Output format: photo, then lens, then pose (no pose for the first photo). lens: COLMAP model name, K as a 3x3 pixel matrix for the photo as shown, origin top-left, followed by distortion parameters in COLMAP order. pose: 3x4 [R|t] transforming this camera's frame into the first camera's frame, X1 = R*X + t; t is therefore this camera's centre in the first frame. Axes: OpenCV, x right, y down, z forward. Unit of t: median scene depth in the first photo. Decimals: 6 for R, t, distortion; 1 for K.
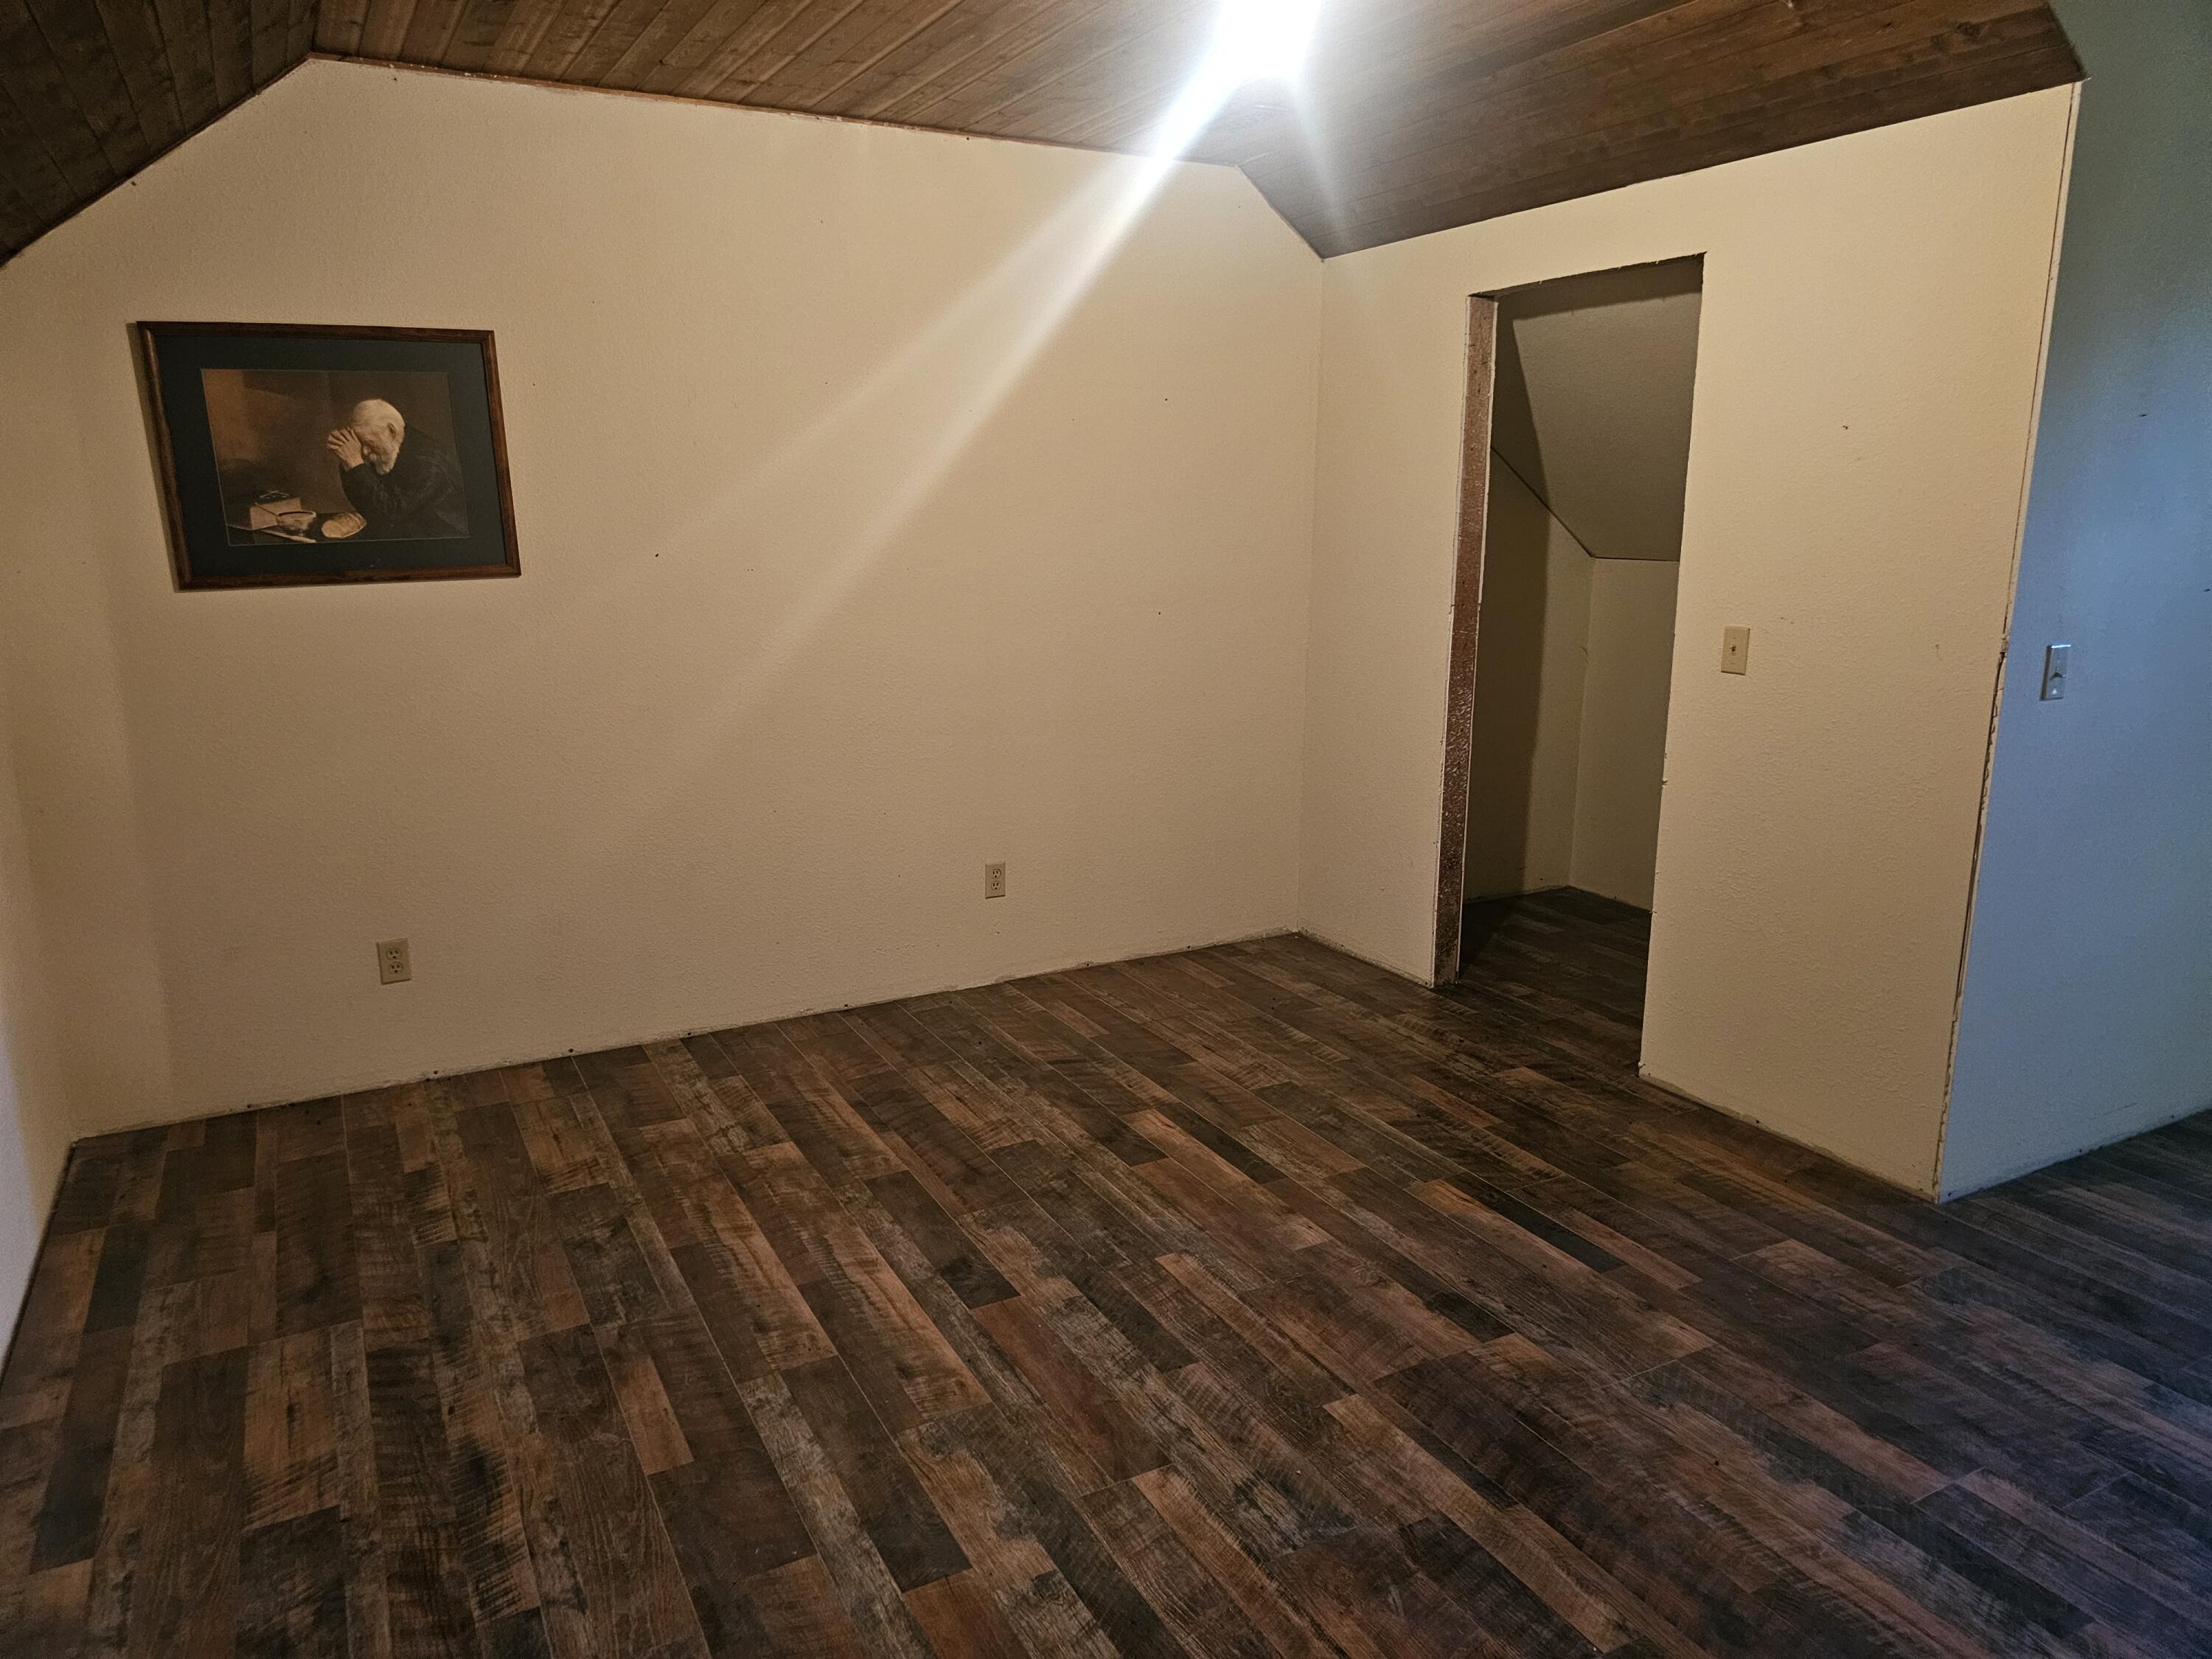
lens RADIAL K [[1483.3, 0, 1060.4], [0, 1483.3, 822.8], [0, 0, 1]] dist [0.031877, -0.027599]
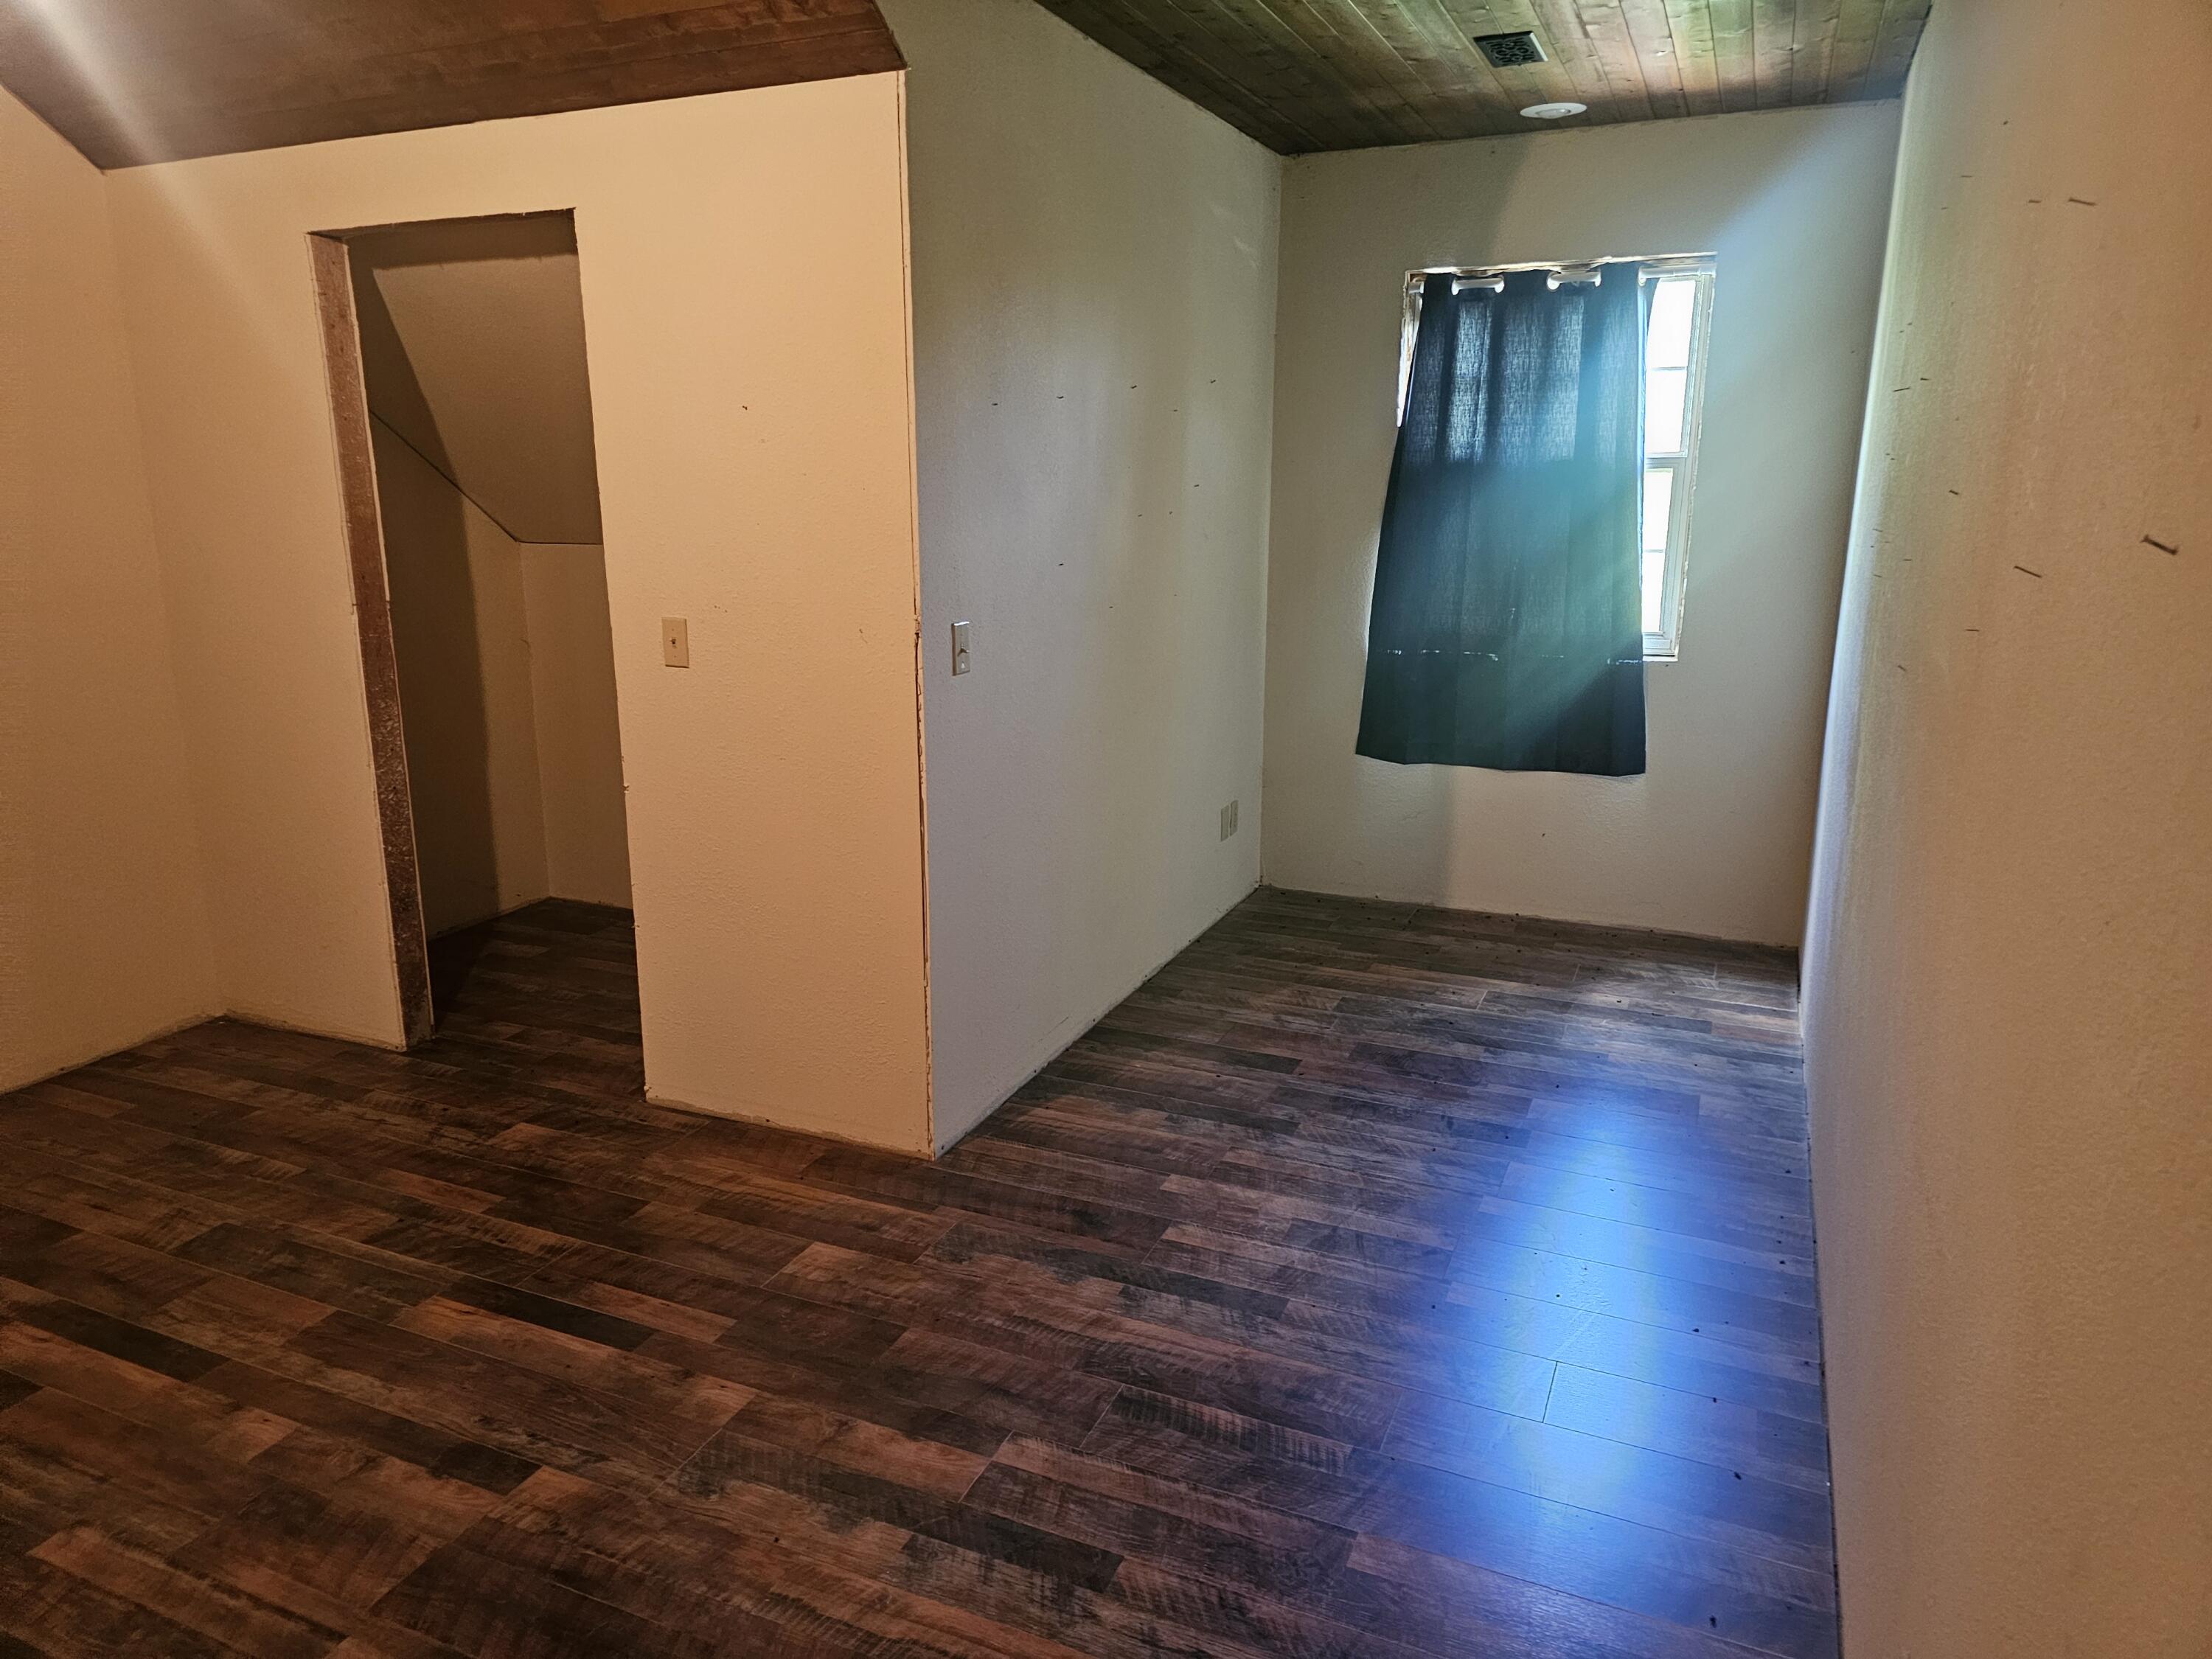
lens RADIAL K [[1483.3, 0, 1060.4], [0, 1483.3, 822.8], [0, 0, 1]] dist [0.031877, -0.027599]
pose [[0.785332, -0.144716, 0.601923, 0.068134], [0.136386, 0.988849, 0.059799, -0.026088], [-0.603865, 0.035132, 0.796312, 0.117032]]
